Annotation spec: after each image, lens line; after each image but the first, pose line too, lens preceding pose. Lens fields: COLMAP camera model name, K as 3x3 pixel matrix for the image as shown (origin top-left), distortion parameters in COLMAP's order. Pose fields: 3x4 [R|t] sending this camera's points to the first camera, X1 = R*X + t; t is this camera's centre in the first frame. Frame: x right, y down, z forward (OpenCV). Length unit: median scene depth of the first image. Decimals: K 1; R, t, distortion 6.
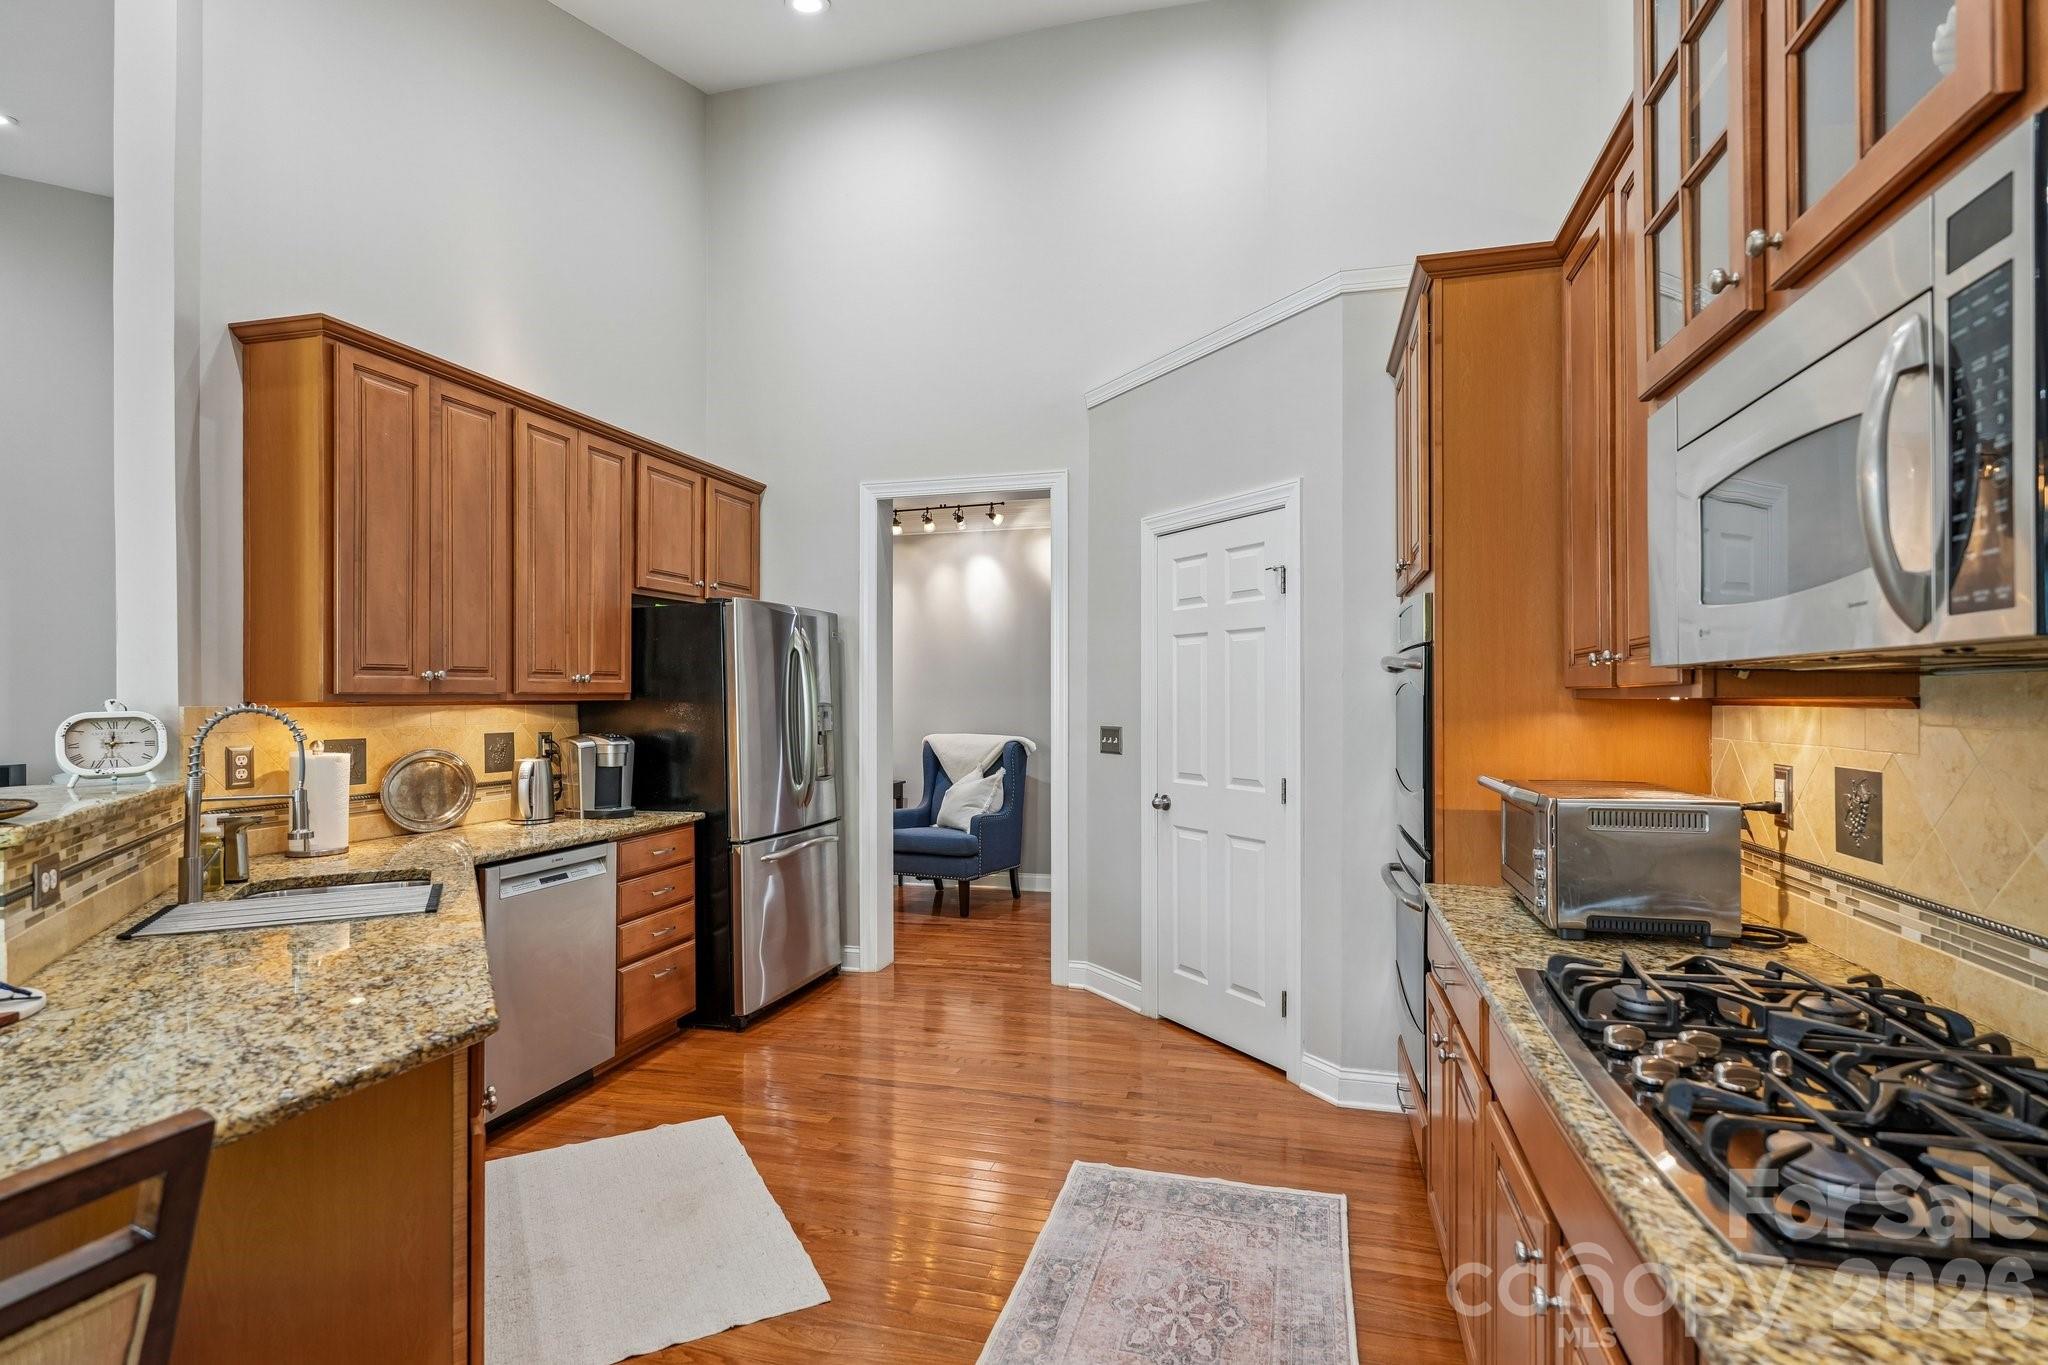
lens RADIAL K [[1020.3, 0, 990.7], [0, 1020.3, 689.1], [0, 0, 1]] dist [0.001158, 0.002225]
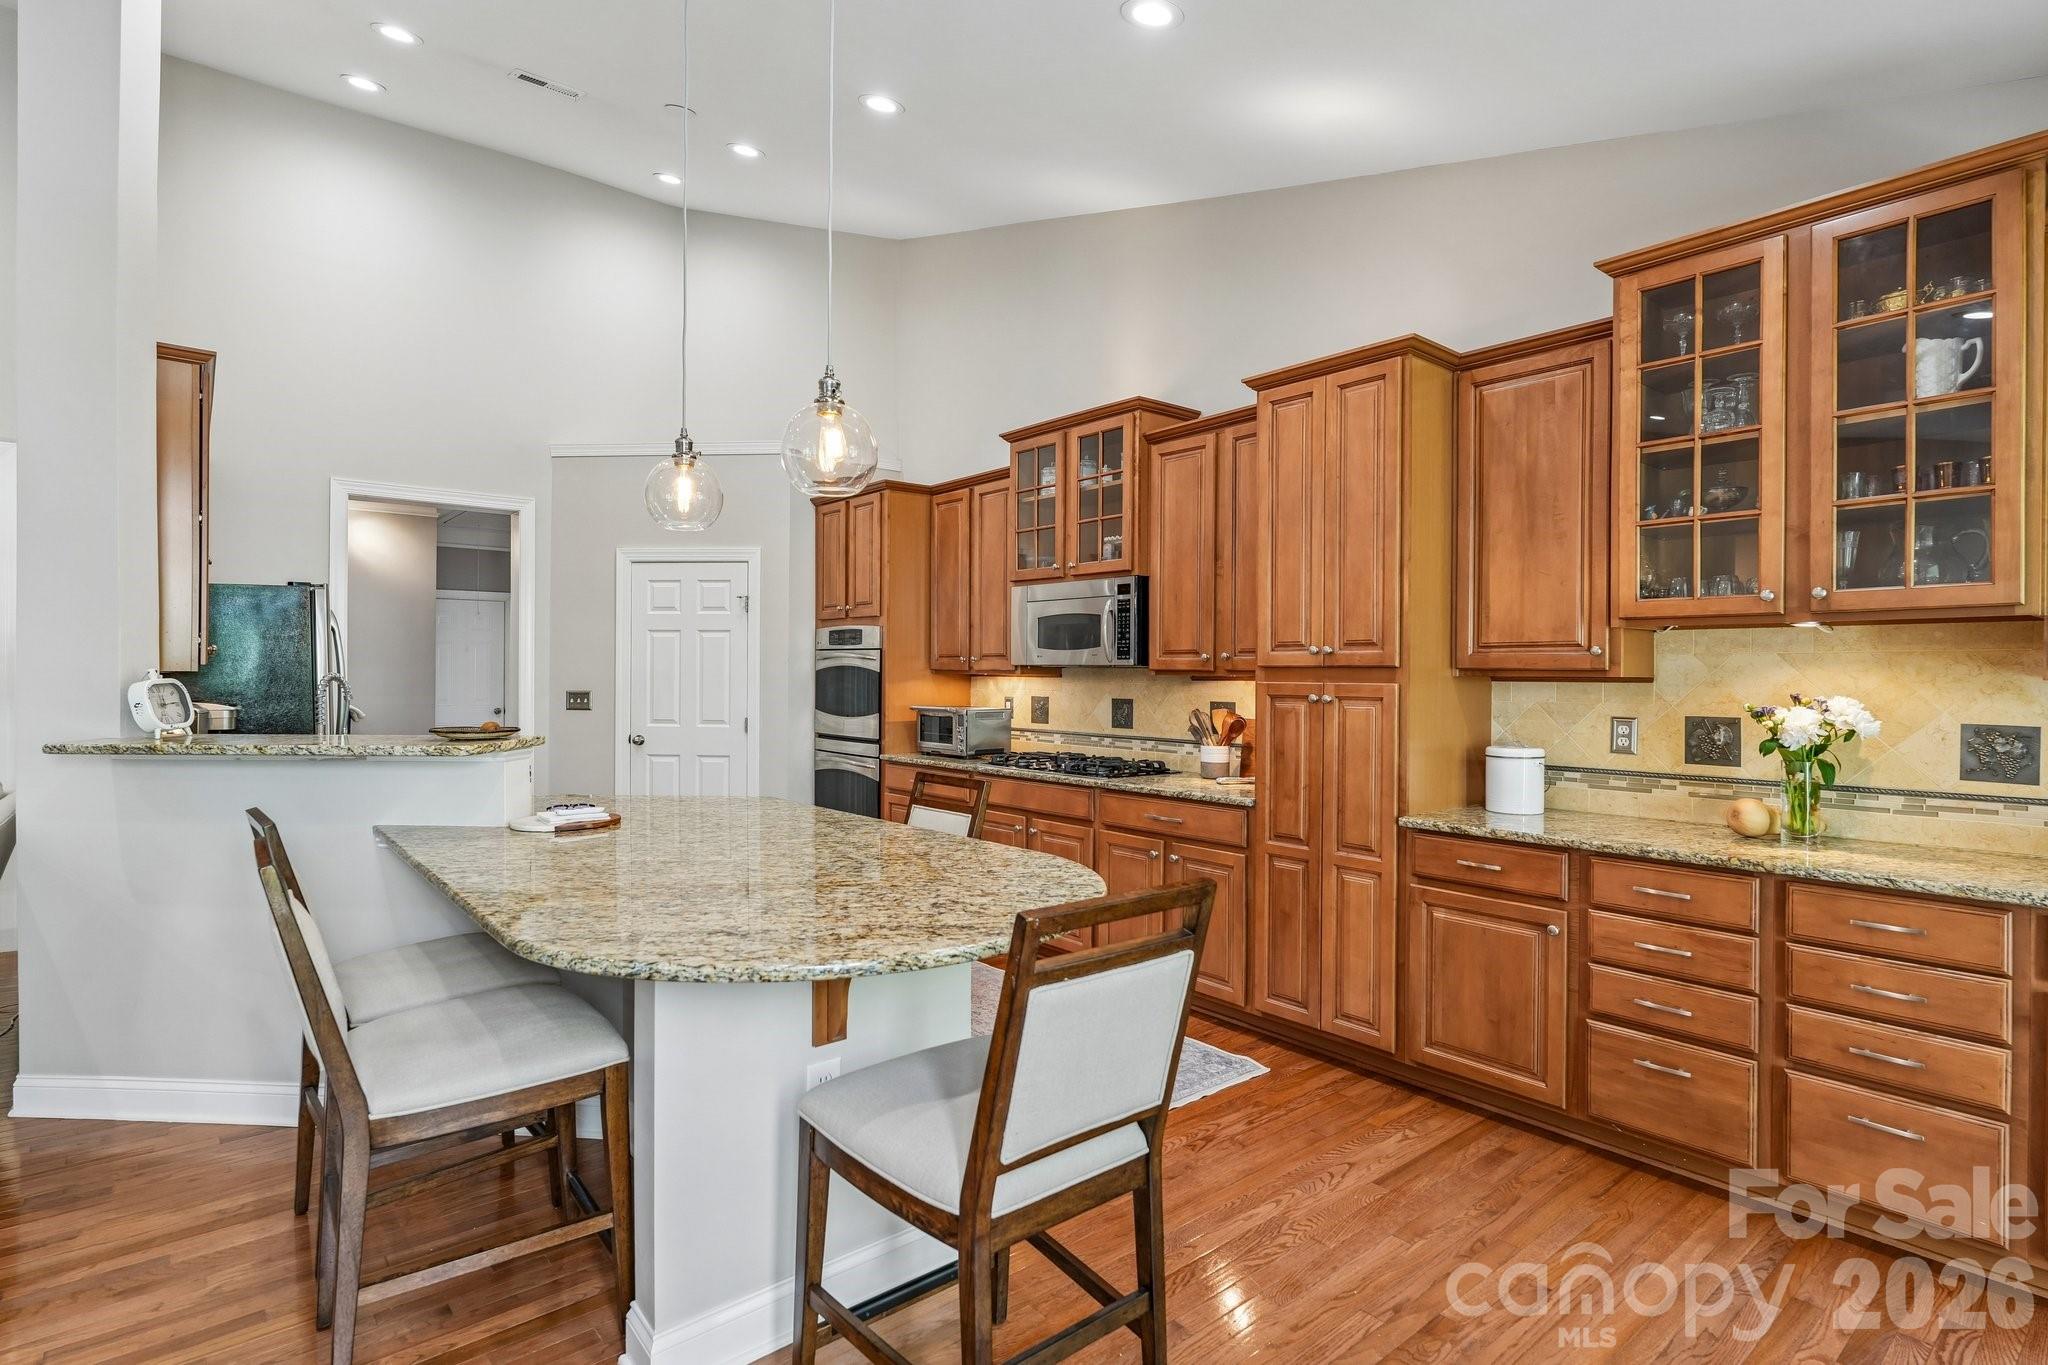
lens RADIAL K [[1020.3, 0, 1028.9], [0, 1020.3, 676.0], [0, 0, 1]] dist [0.001158, 0.002225]
pose [[0.555151, 0.003438, 0.831742, -0.830802], [-0.016517, 0.999840, 0.006891, -0.004325], [-0.831585, -0.017563, 0.555119, -0.344851]]
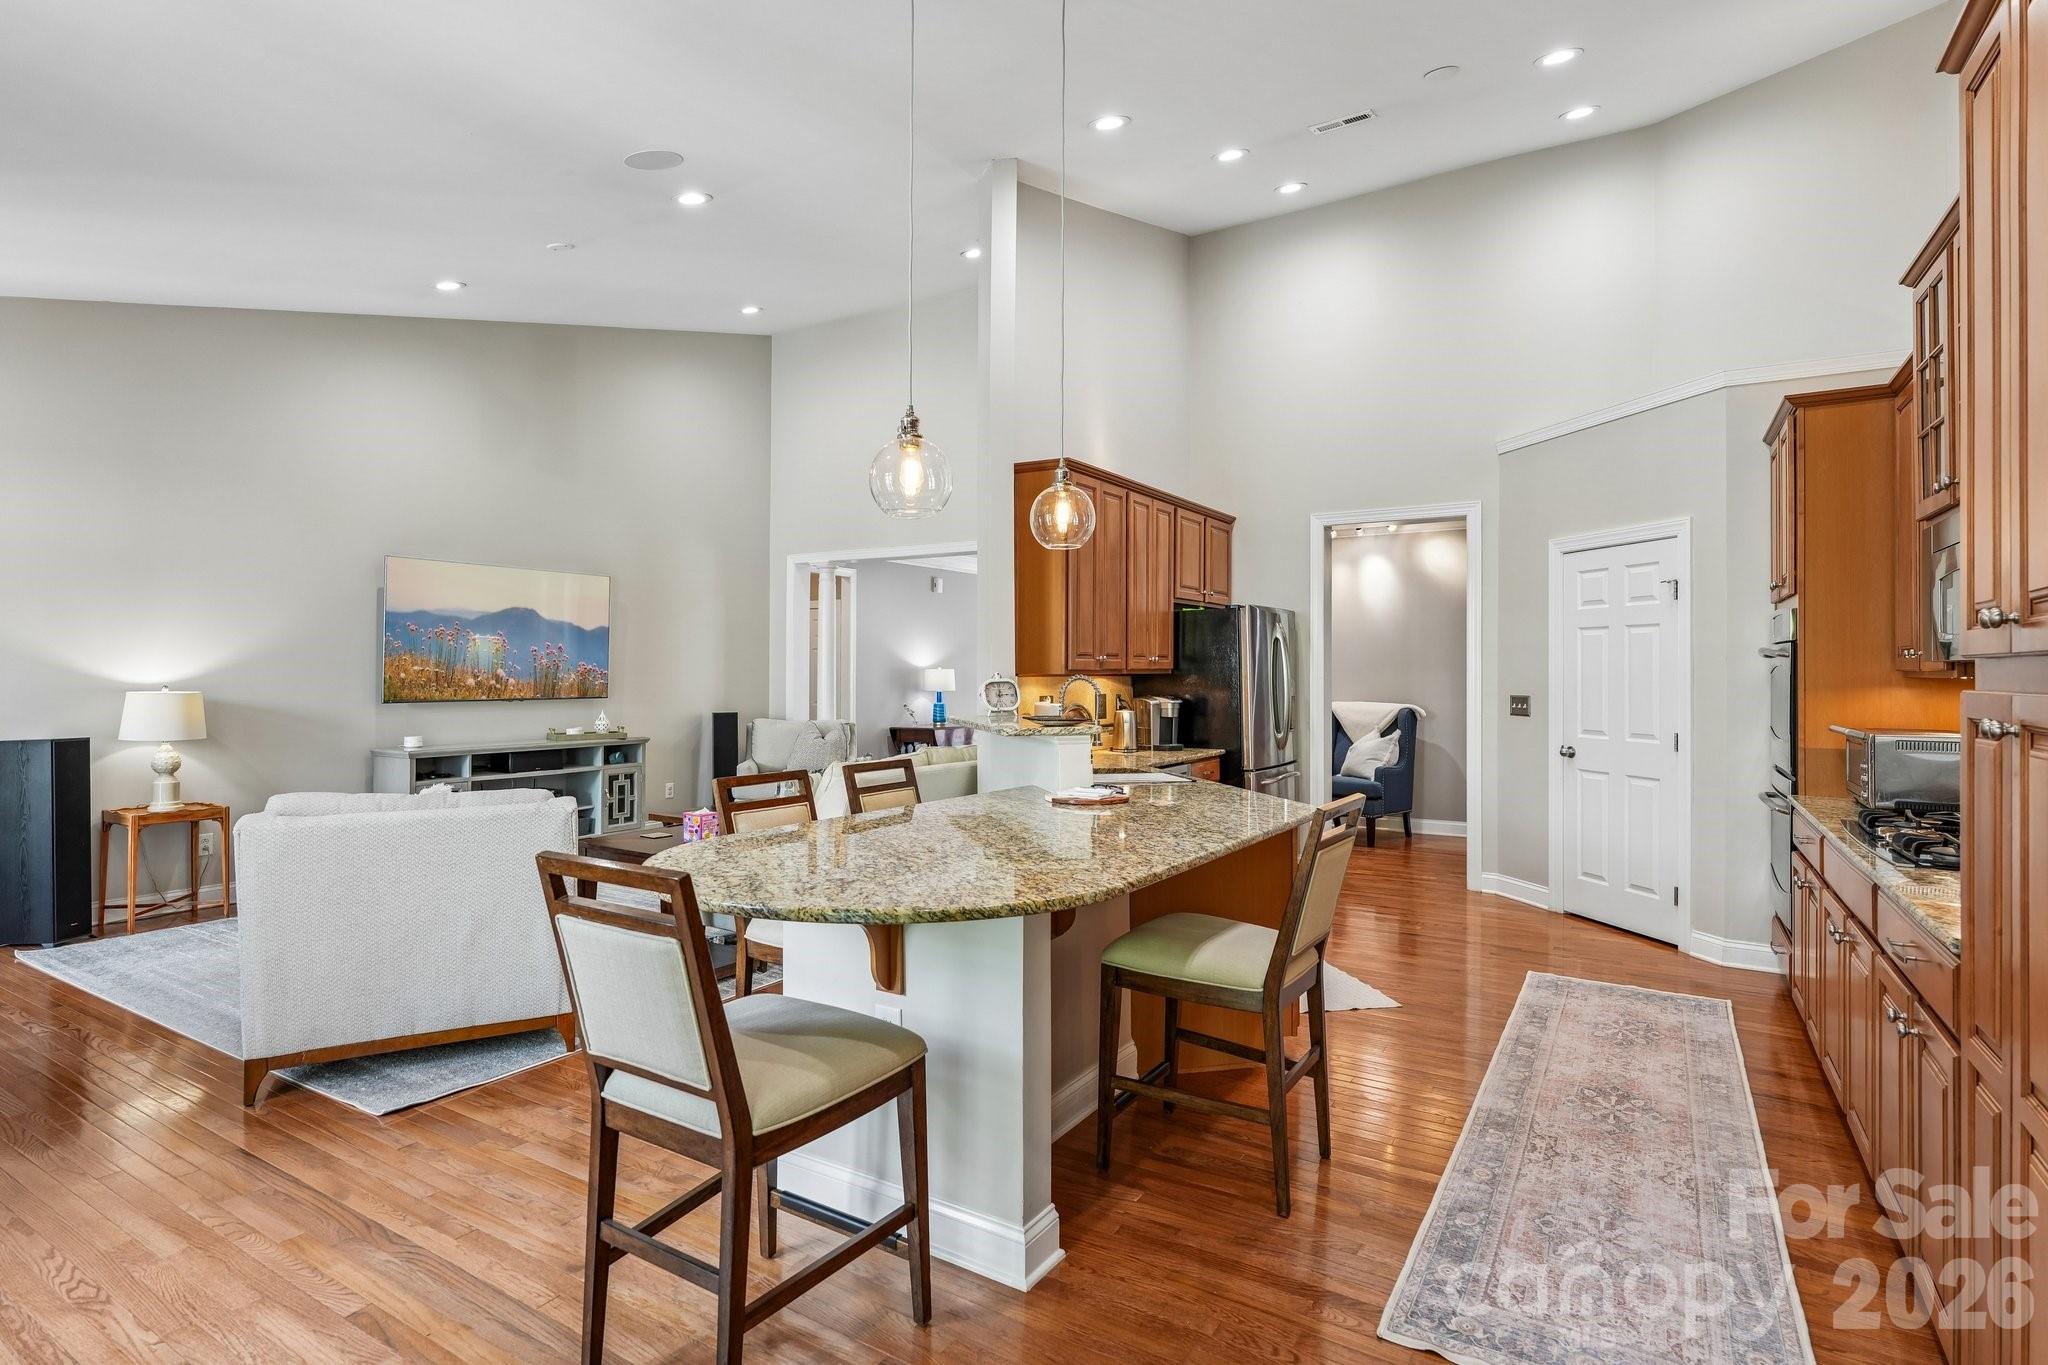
lens RADIAL K [[1020.3, 0, 993.4], [0, 1020.3, 659.0], [0, 0, 1]] dist [0.001158, 0.002225]
pose [[0.961543, 0.001716, -0.274650, -0.206614], [-0.002397, 0.999995, -0.002144, -0.007112], [0.274645, 0.002720, 0.961542, -0.543689]]
